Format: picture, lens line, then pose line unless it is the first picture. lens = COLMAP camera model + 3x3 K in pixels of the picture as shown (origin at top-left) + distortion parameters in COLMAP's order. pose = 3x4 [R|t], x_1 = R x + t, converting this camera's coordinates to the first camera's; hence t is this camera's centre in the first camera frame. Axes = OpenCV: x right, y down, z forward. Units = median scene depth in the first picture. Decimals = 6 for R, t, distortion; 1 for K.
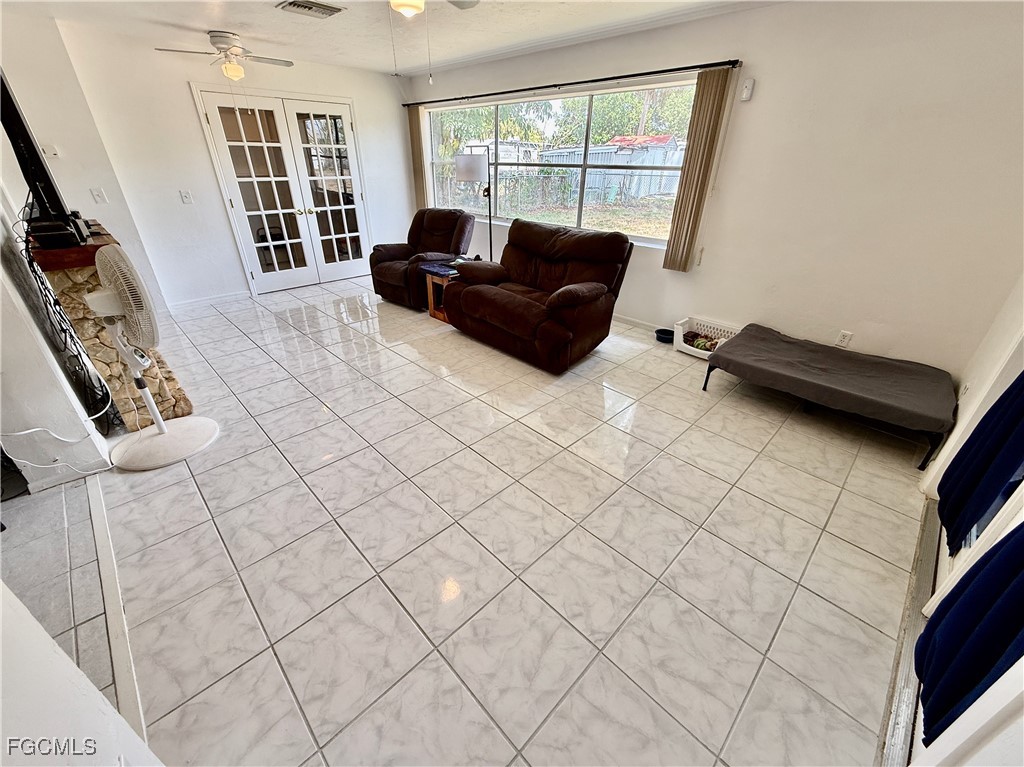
lens RADIAL K [[407.9, 0, 513.6], [0, 407.9, 382.5], [0, 0, 1]] dist [0.001585, 0.000111]
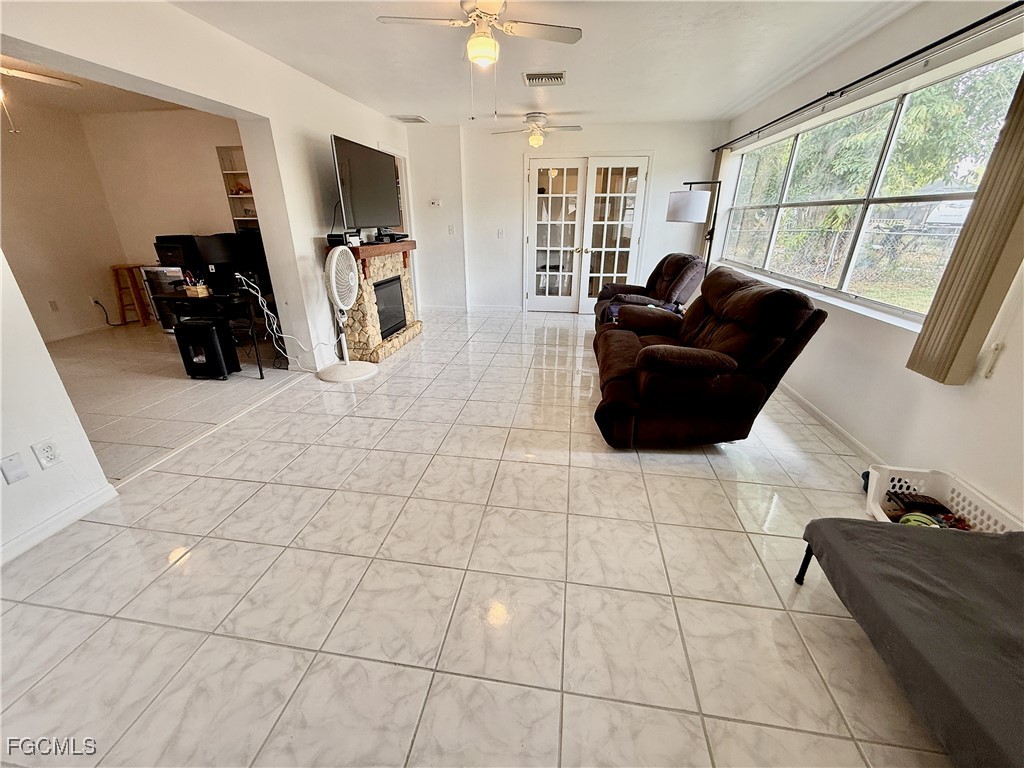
lens RADIAL K [[407.9, 0, 514.0], [0, 407.9, 383.9], [0, 0, 1]] dist [0.001585, 0.000111]
pose [[0.605667, 0.293153, -0.739749, 0.559282], [-0.377795, 0.924139, 0.056906, -0.109674], [0.700313, 0.245007, 0.670473, 0.320608]]
